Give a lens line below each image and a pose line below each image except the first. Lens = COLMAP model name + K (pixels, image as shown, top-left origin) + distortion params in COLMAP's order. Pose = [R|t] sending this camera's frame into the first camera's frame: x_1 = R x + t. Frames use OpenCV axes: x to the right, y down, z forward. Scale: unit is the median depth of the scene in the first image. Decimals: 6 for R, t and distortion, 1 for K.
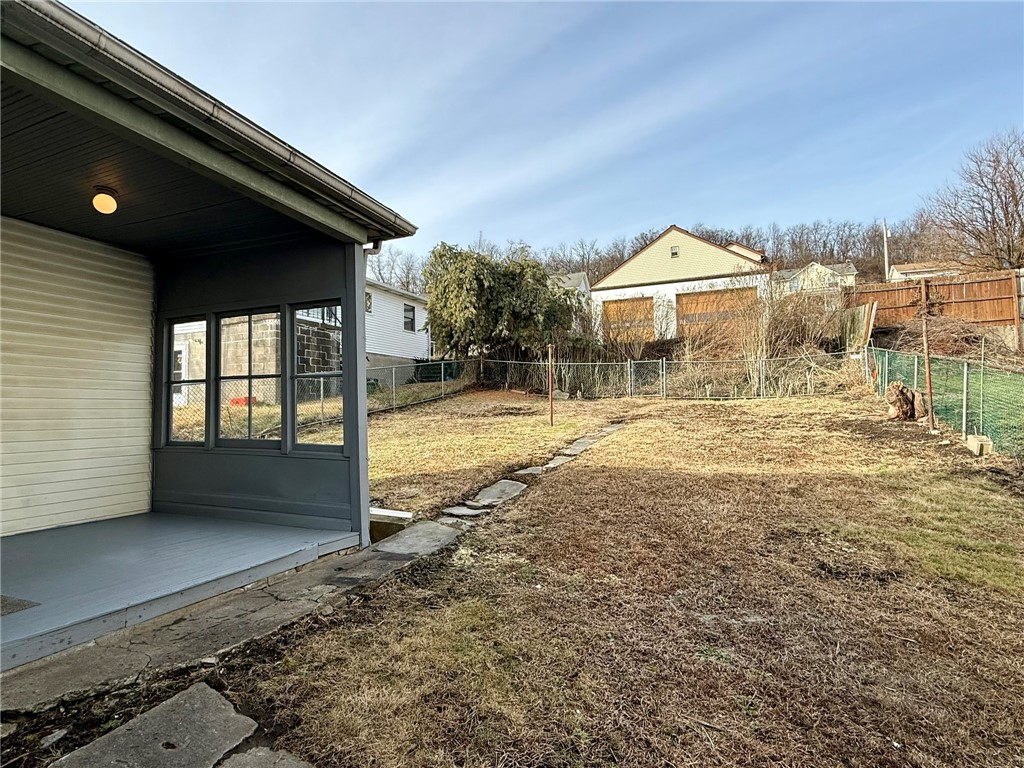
lens RADIAL K [[520.6, 0, 515.2], [0, 520.6, 388.2], [0, 0, 1]] dist [-0.001530, 0.002172]
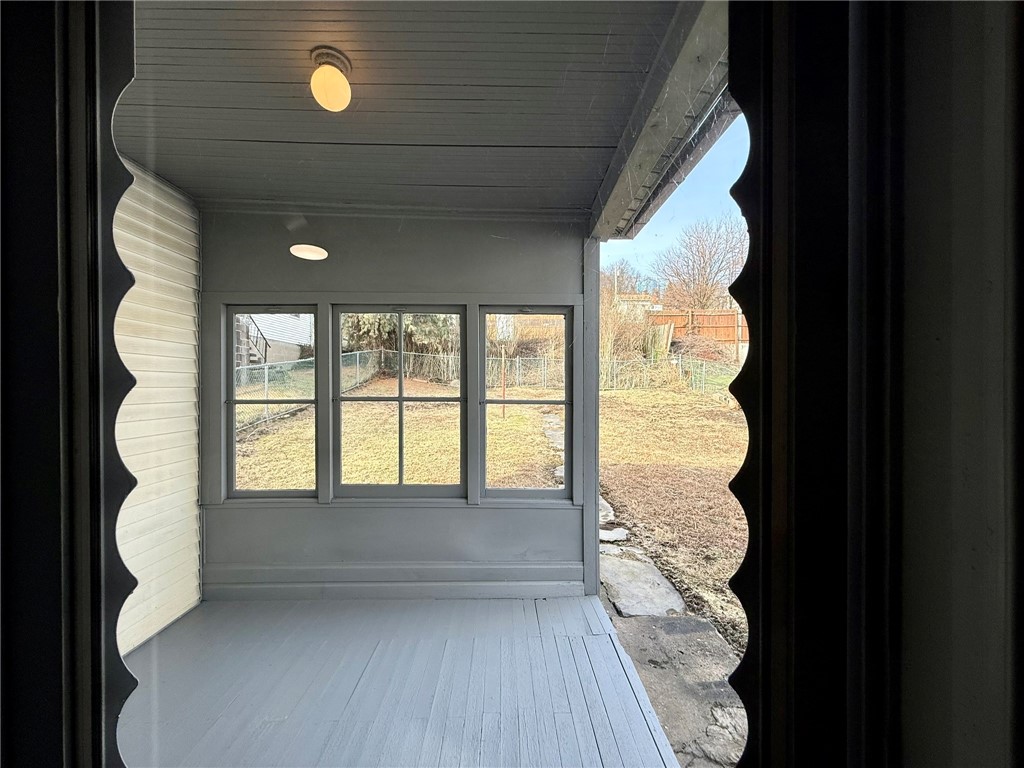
lens RADIAL K [[406.9, 0, 510.0], [0, 406.9, 385.8], [0, 0, 1]] dist [-0.001052, 0.000764]
pose [[0.910953, 0.008123, 0.412431, -0.553301], [-0.025485, 0.999005, 0.036613, -0.058851], [-0.411723, -0.043863, 0.910253, 0.389047]]
